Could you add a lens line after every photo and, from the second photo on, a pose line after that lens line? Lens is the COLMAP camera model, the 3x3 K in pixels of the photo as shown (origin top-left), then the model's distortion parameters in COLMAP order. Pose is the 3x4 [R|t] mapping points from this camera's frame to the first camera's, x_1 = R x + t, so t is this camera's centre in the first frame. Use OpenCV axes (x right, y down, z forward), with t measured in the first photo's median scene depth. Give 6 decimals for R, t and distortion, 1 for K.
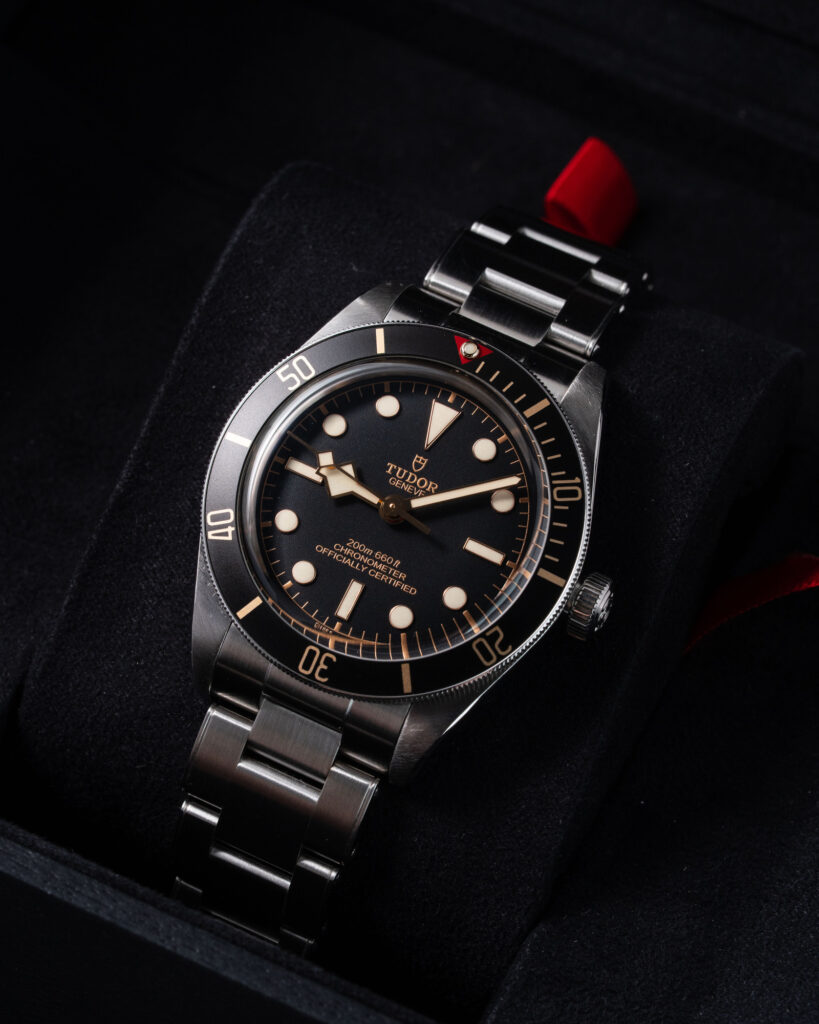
lens RADIAL K [[4463.6, 0, 409.5], [0, 4463.6, 512.0], [0, 0, 1]] dist [-0.177371, 2.660374]
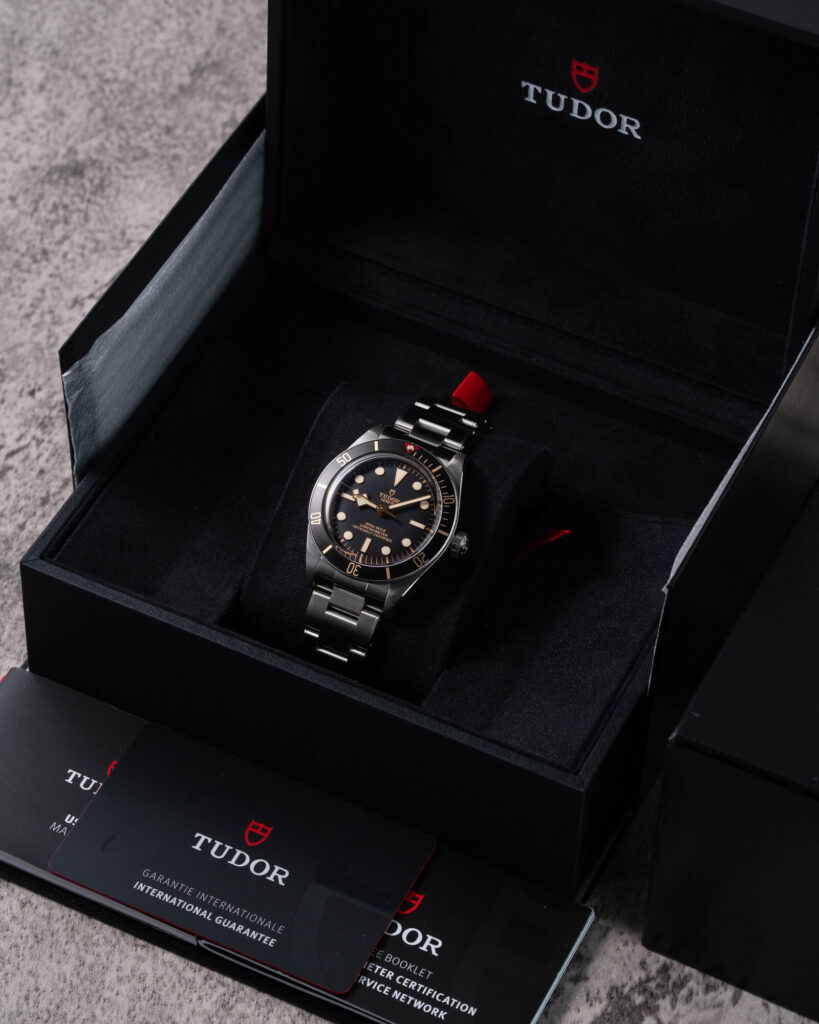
lens RADIAL K [[4463.6, 0, 409.5], [0, 4463.6, 512.0], [0, 0, 1]] dist [-0.177371, 2.660374]
pose [[0.997622, -0.033079, -0.060464, 0.167077], [0.027245, 0.995116, -0.094875, 0.244454], [0.063307, 0.093002, 0.993651, -1.551908]]
